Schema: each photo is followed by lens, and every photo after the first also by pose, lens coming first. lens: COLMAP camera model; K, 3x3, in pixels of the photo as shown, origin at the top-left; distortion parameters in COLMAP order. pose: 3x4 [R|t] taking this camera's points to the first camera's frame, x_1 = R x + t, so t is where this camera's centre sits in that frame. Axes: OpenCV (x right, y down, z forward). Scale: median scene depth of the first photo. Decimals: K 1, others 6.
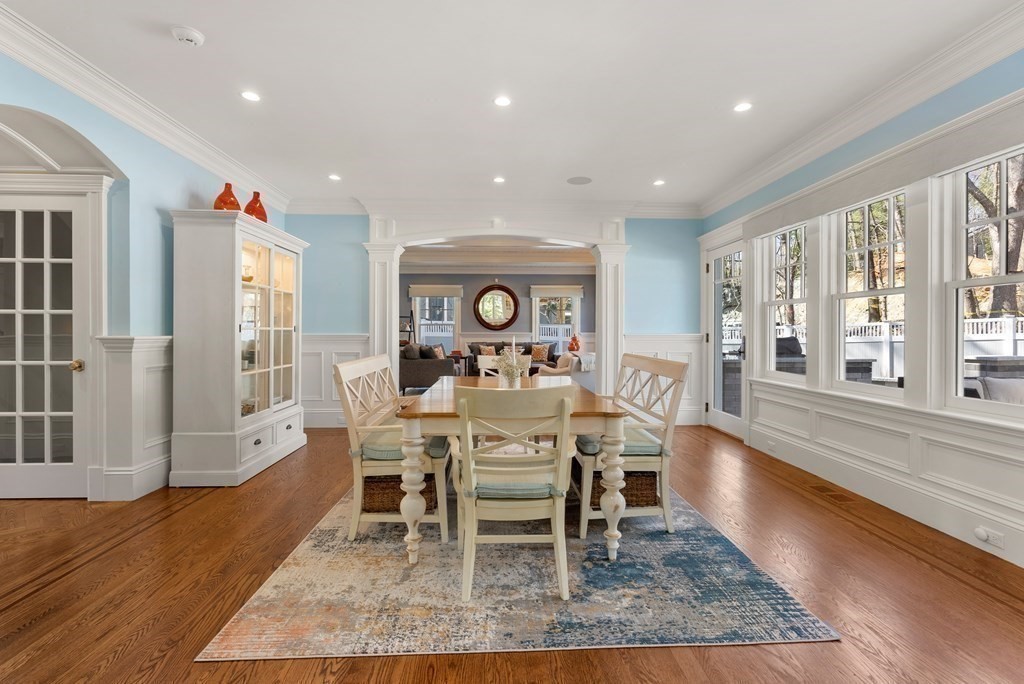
lens RADIAL K [[470.8, 0, 510.8], [0, 470.8, 333.4], [0, 0, 1]] dist [-0.001870, -0.000005]
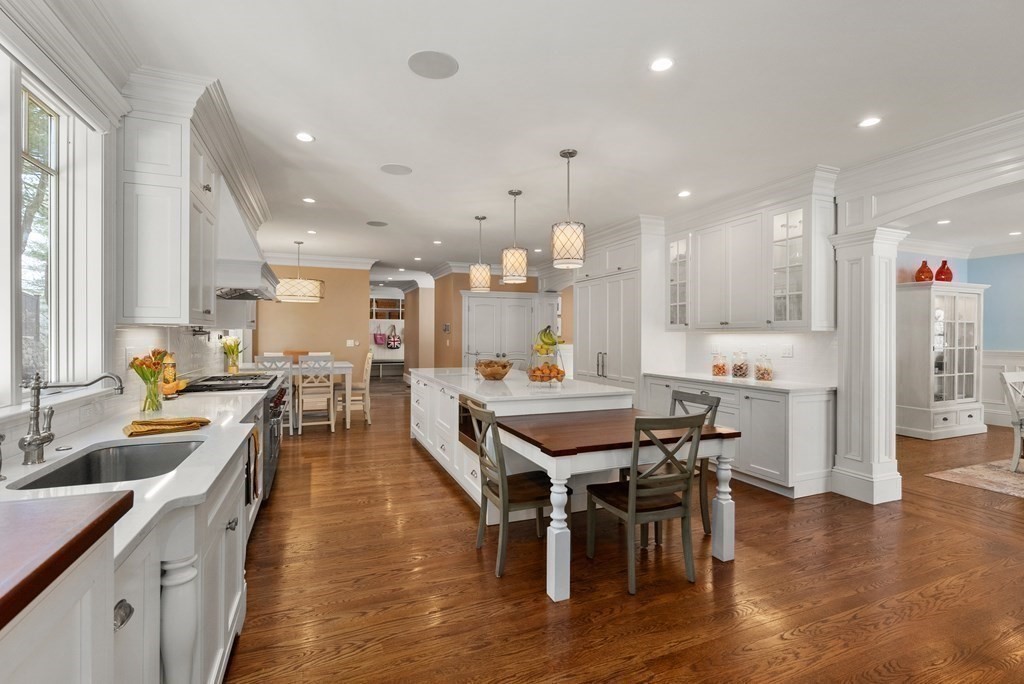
lens RADIAL K [[470.8, 0, 511.9], [0, 470.8, 337.3], [0, 0, 1]] dist [-0.001870, -0.000005]
pose [[0.340466, -0.000731, -0.940257, 0.439611], [-0.006382, 0.999975, -0.003088, -0.031917], [0.940235, 0.007052, 0.340453, -0.883911]]
